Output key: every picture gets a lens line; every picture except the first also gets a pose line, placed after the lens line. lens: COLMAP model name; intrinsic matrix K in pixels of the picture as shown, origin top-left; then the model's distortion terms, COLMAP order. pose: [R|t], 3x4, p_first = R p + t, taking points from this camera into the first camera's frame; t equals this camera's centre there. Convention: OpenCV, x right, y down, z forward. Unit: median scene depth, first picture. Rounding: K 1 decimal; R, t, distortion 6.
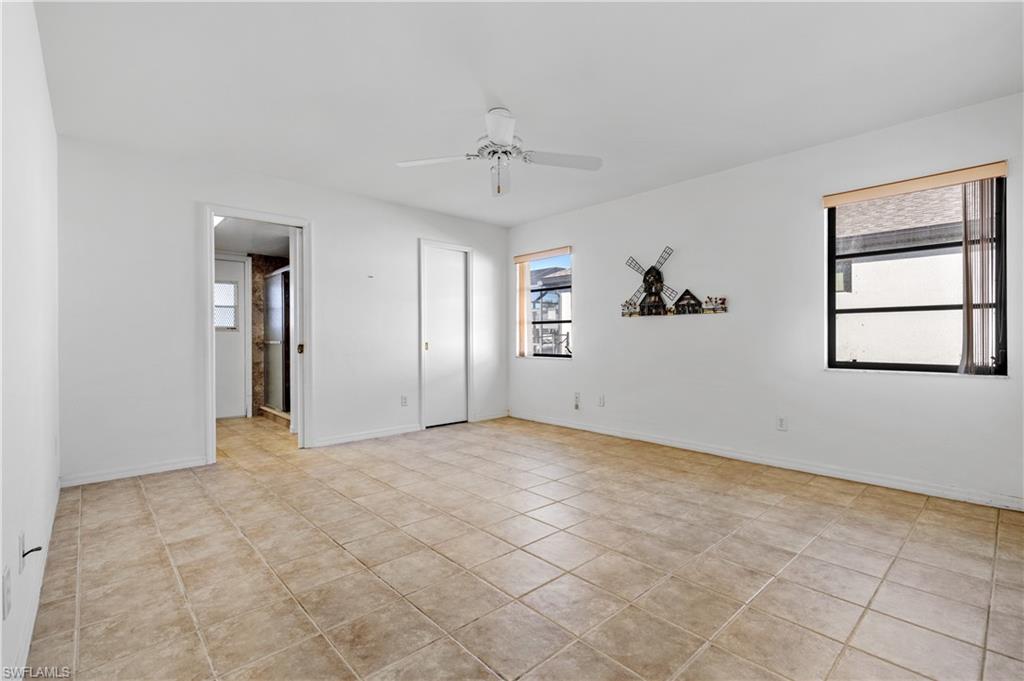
lens RADIAL K [[466.0, 0, 516.9], [0, 466.0, 336.6], [0, 0, 1]] dist [0.003712, -0.000915]
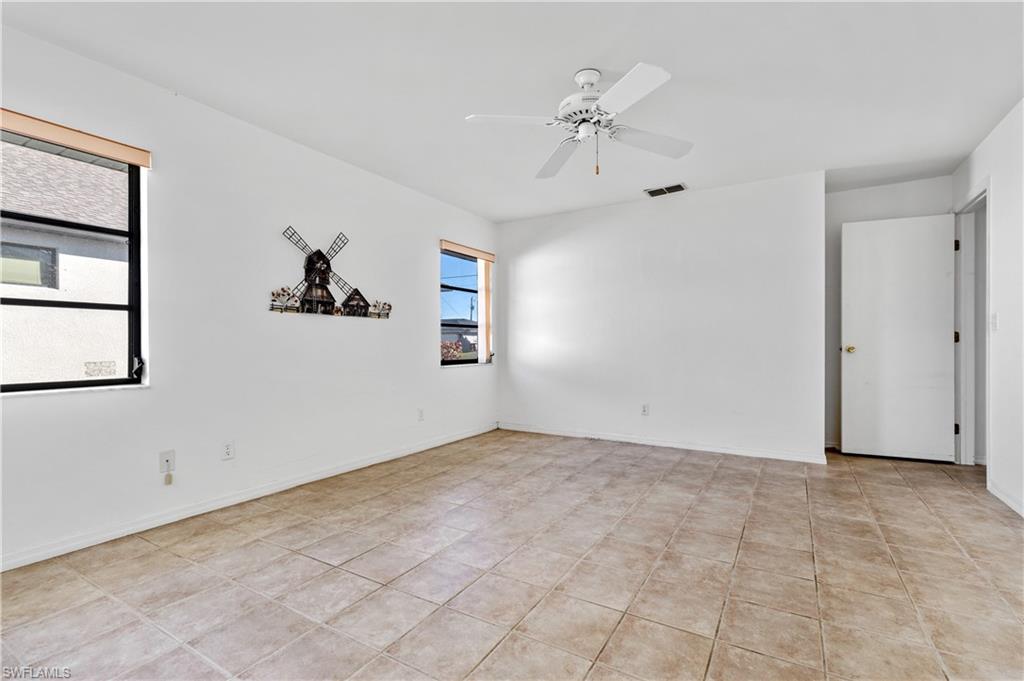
lens RADIAL K [[466.0, 0, 512.3], [0, 466.0, 340.9], [0, 0, 1]] dist [0.003712, -0.000915]
pose [[-0.282645, 0.009452, 0.959178, -0.718881], [0.000028, 0.999952, -0.009846, 0.009159], [-0.959225, -0.002756, -0.282632, 1.219905]]
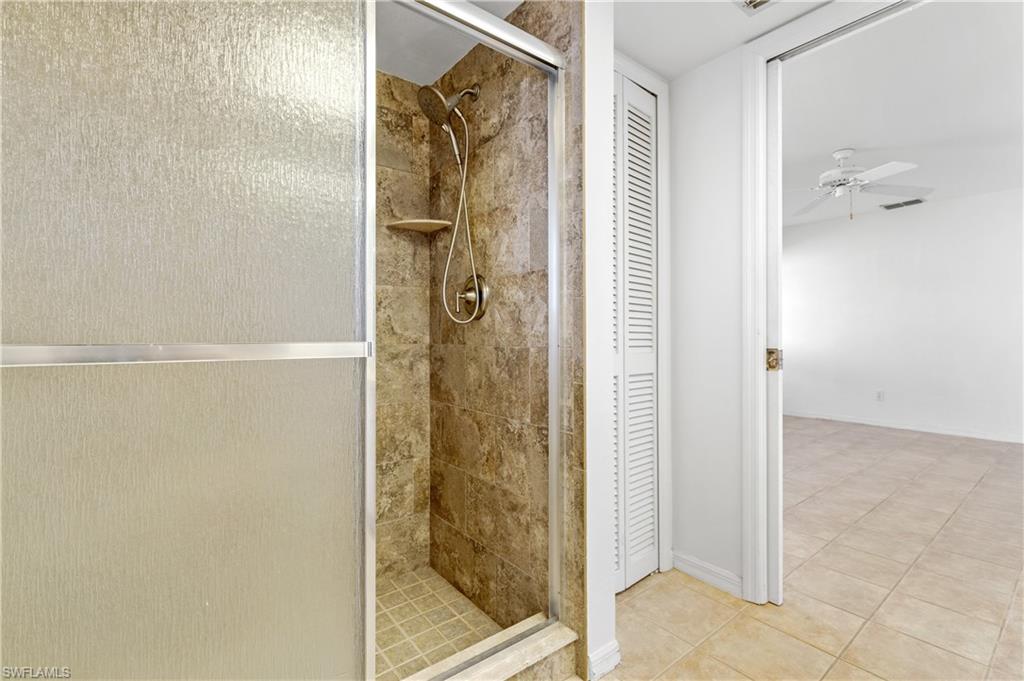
lens RADIAL K [[466.0, 0, 516.1], [0, 466.0, 335.1], [0, 0, 1]] dist [0.003712, -0.000915]
pose [[0.067080, 0.007615, 0.997719, -1.169428], [-0.001688, 0.999970, -0.007519, 0.008604], [-0.997746, -0.001180, 0.067090, 1.579428]]
